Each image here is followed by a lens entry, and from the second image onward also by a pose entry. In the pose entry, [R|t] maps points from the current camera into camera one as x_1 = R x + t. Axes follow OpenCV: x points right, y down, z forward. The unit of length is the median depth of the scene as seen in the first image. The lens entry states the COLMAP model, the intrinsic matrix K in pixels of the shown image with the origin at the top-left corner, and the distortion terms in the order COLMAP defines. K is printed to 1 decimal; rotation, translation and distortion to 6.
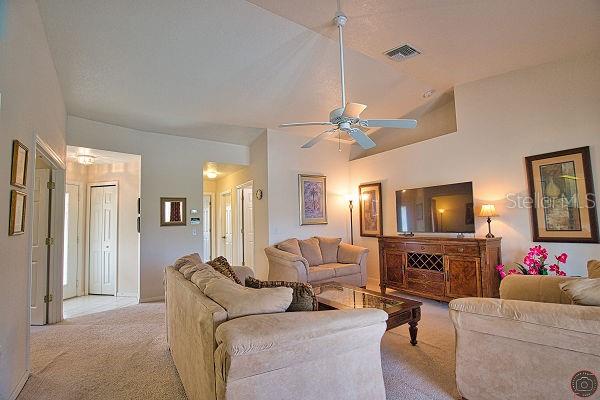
lens RADIAL K [[275.4, 0, 302.9], [0, 275.4, 201.0], [0, 0, 1]] dist [-0.024896, -0.000435]
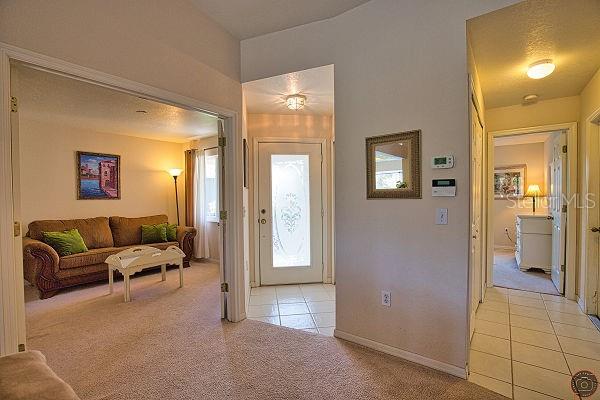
lens RADIAL K [[275.4, 0, 301.0], [0, 275.4, 200.0], [0, 0, 1]] dist [-0.024896, -0.000435]
pose [[0.352291, 0.037062, -0.935156, -0.110477], [0.060414, 0.996231, 0.062241, 0.057369], [0.933939, -0.078424, 0.348724, 0.719679]]
